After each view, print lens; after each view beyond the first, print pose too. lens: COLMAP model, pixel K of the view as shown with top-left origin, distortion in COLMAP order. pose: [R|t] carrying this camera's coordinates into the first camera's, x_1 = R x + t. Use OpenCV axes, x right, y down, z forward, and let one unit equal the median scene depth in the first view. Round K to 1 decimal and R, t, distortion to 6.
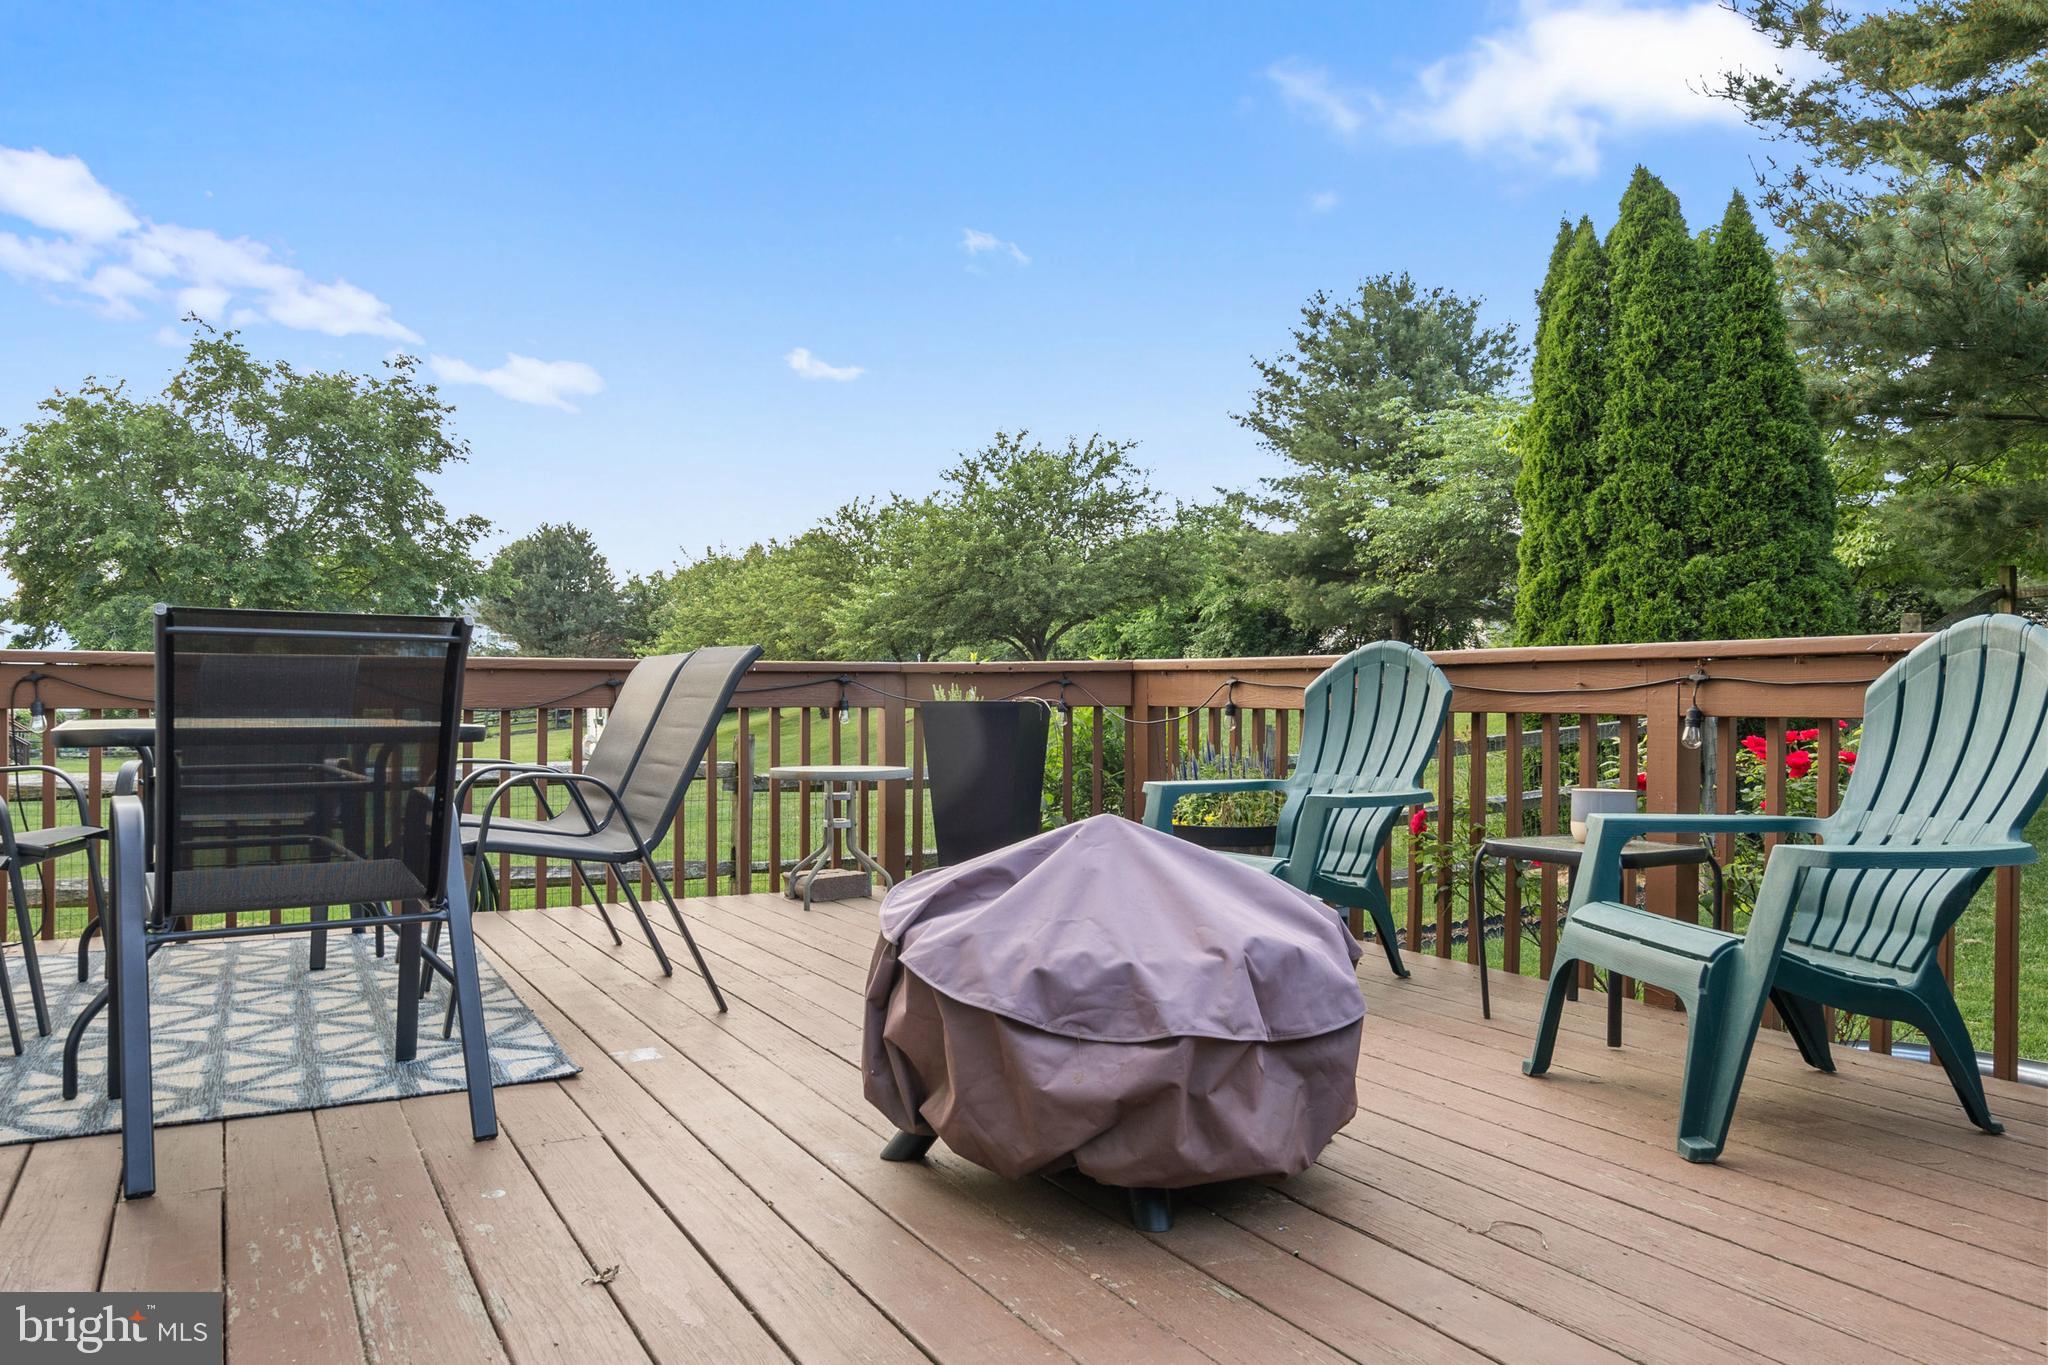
lens RADIAL K [[1430.7, 0, 1024.0], [0, 1430.7, 692.7], [0, 0, 1]] dist [-0.000986, 0.000271]
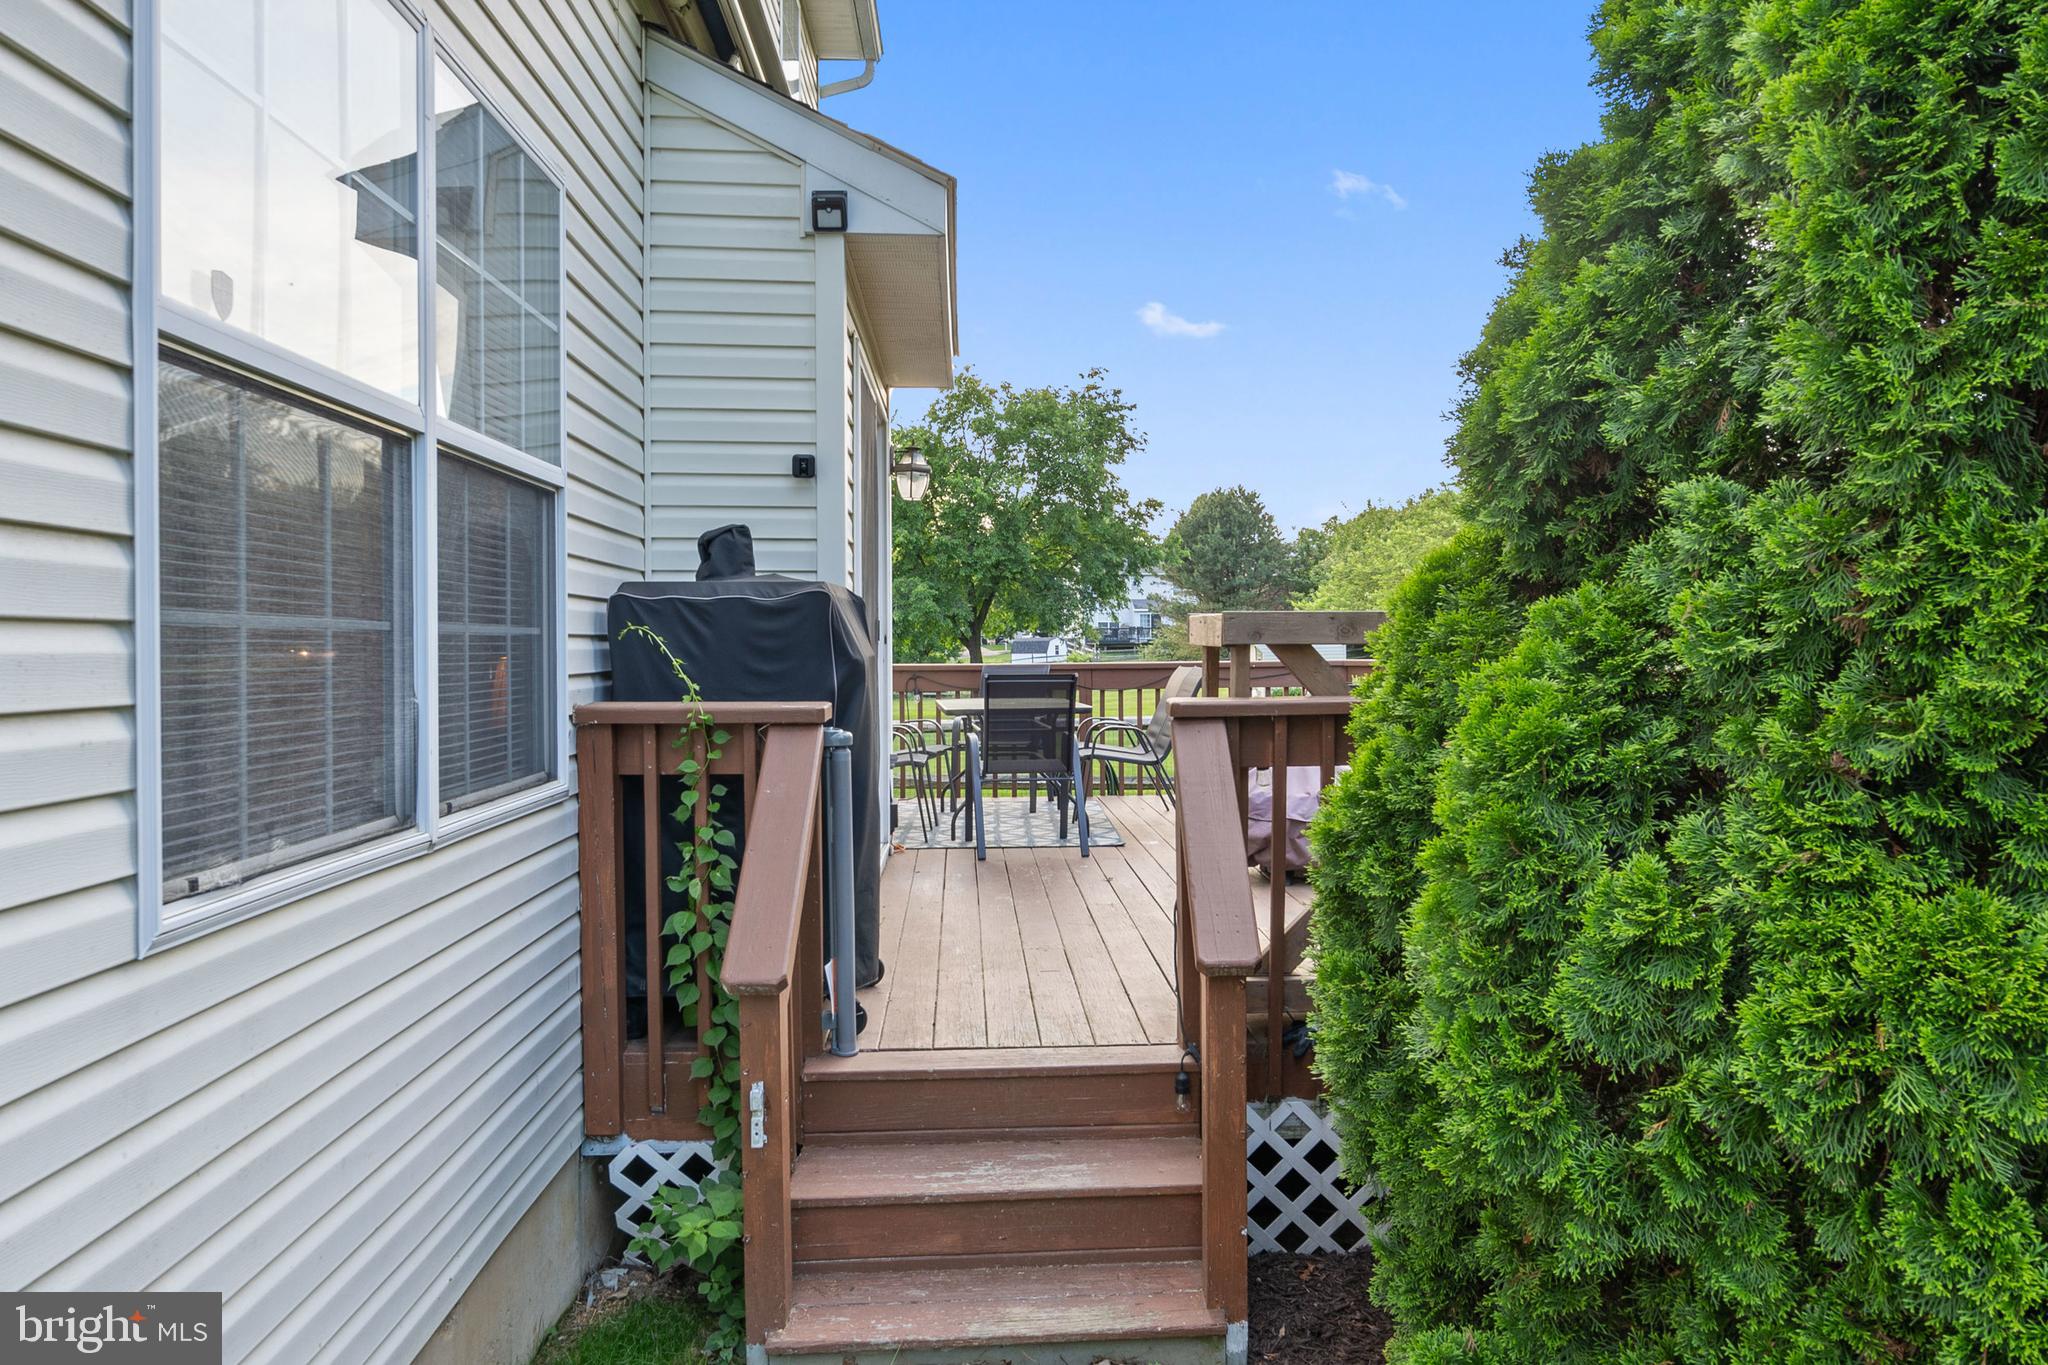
lens RADIAL K [[1430.7, 0, 1028.3], [0, 1430.7, 674.5], [0, 0, 1]] dist [-0.000986, 0.000271]
pose [[0.894201, -0.002586, -0.447658, 0.054149], [0.015055, 0.999591, 0.024298, -0.008003], [0.447412, -0.028467, 0.893875, -0.107544]]
